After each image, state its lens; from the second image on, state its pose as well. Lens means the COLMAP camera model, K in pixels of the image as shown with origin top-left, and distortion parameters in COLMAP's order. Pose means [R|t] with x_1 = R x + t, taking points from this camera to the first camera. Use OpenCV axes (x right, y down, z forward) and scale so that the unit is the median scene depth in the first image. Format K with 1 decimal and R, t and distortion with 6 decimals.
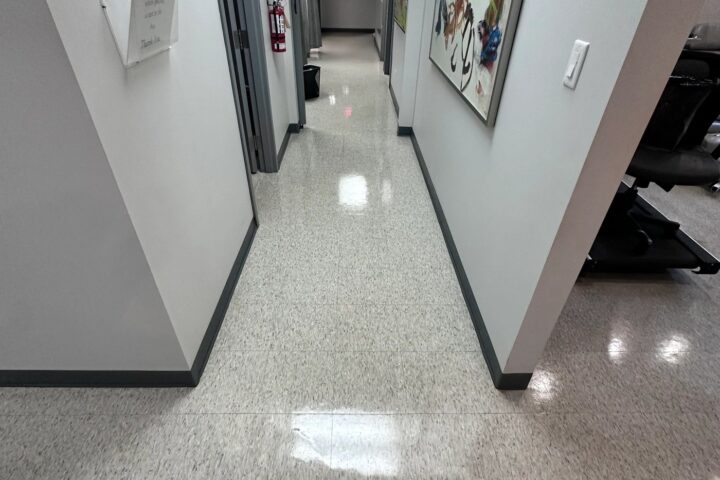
lens RADIAL K [[381.5, 0, 360.0], [0, 381.5, 240.0], [0, 0, 1]] dist [-0.004108, -0.001030]
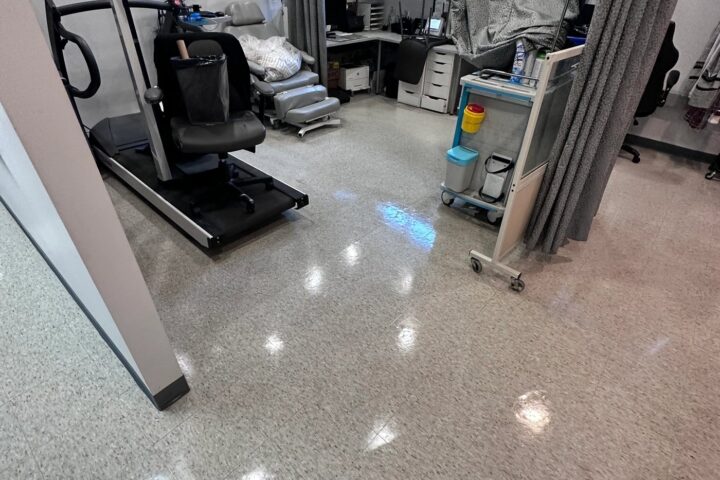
lens RADIAL K [[381.5, 0, 360.0], [0, 381.5, 240.0], [0, 0, 1]] dist [-0.004108, -0.001030]
pose [[0.668436, -0.440963, 0.598953, 0.238268], [0.419443, 0.888513, 0.186041, 0.031912], [-0.614215, 0.126870, 0.778874, -0.080365]]
